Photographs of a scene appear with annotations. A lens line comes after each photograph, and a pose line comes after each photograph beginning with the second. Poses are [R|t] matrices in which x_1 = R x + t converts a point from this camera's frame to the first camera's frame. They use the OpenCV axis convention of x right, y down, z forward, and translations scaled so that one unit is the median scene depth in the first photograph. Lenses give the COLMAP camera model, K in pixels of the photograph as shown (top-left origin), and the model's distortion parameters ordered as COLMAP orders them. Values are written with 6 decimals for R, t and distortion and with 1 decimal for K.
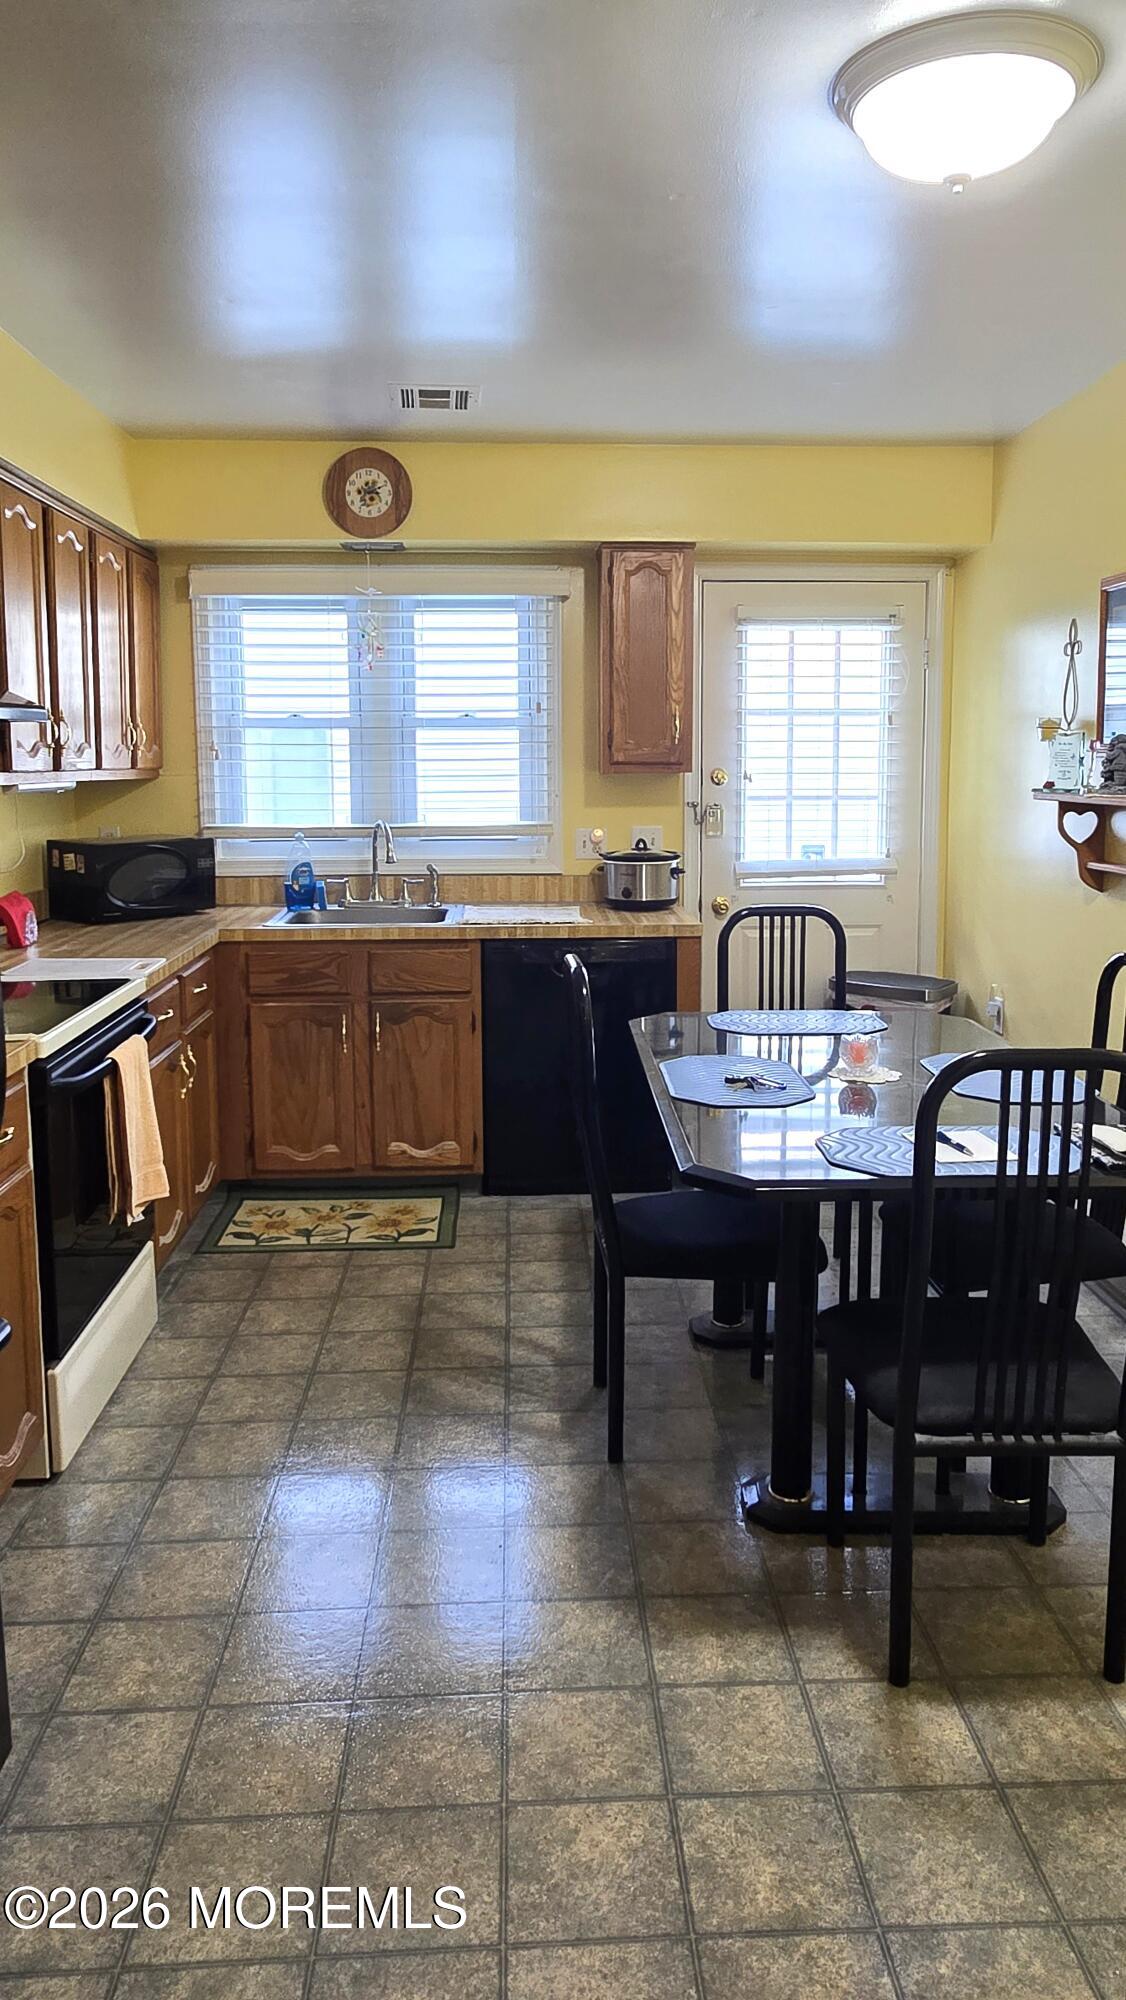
lens RADIAL K [[1362.6, 0, 573.1], [0, 1362.6, 1010.3], [0, 0, 1]] dist [-0.003962, -0.001923]
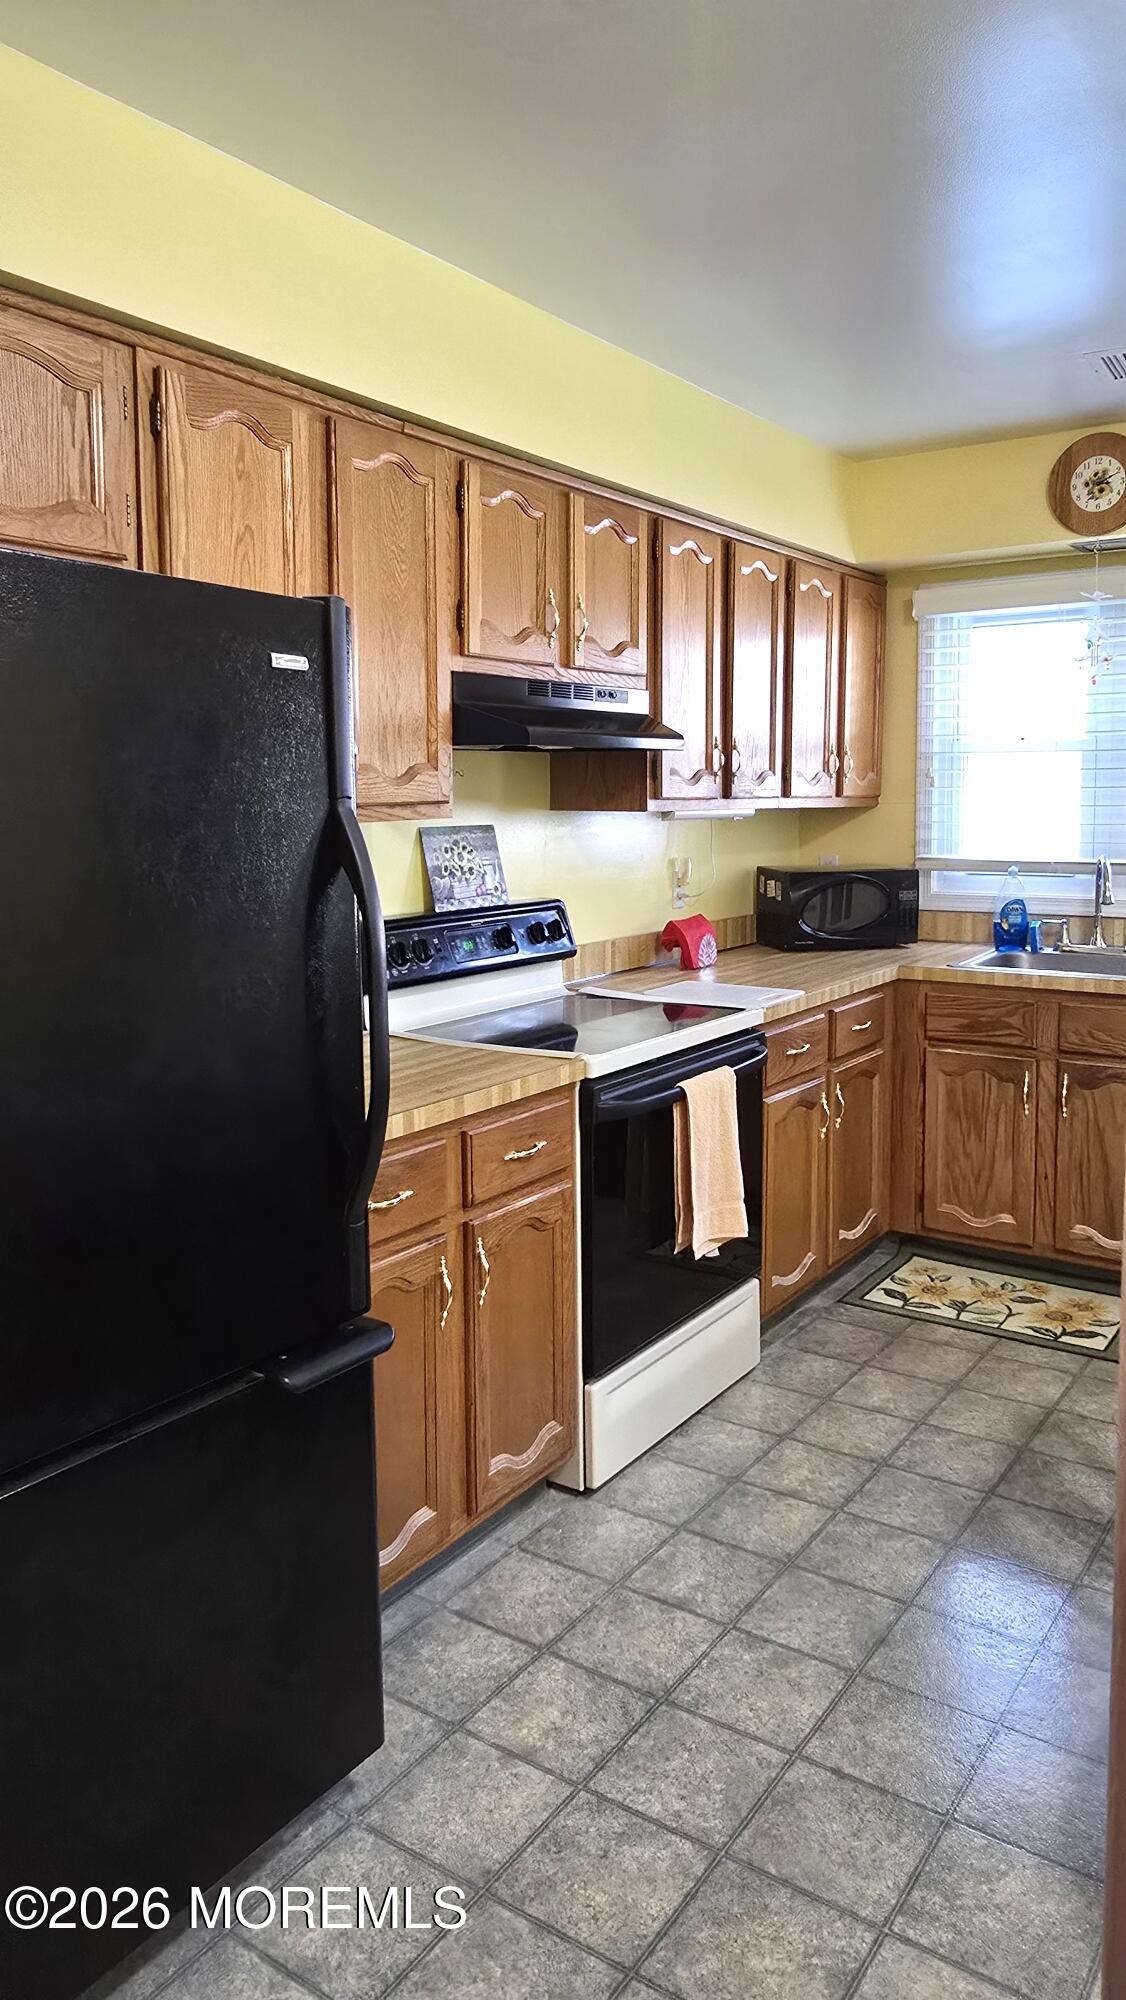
lens RADIAL K [[1362.6, 0, 565.6], [0, 1362.6, 984.7], [0, 0, 1]] dist [-0.003962, -0.001923]
pose [[0.792159, 0.081779, -0.604810, 0.136836], [-0.106296, 0.994323, -0.004777, -0.018192], [0.600986, 0.068073, 0.796355, 0.117407]]
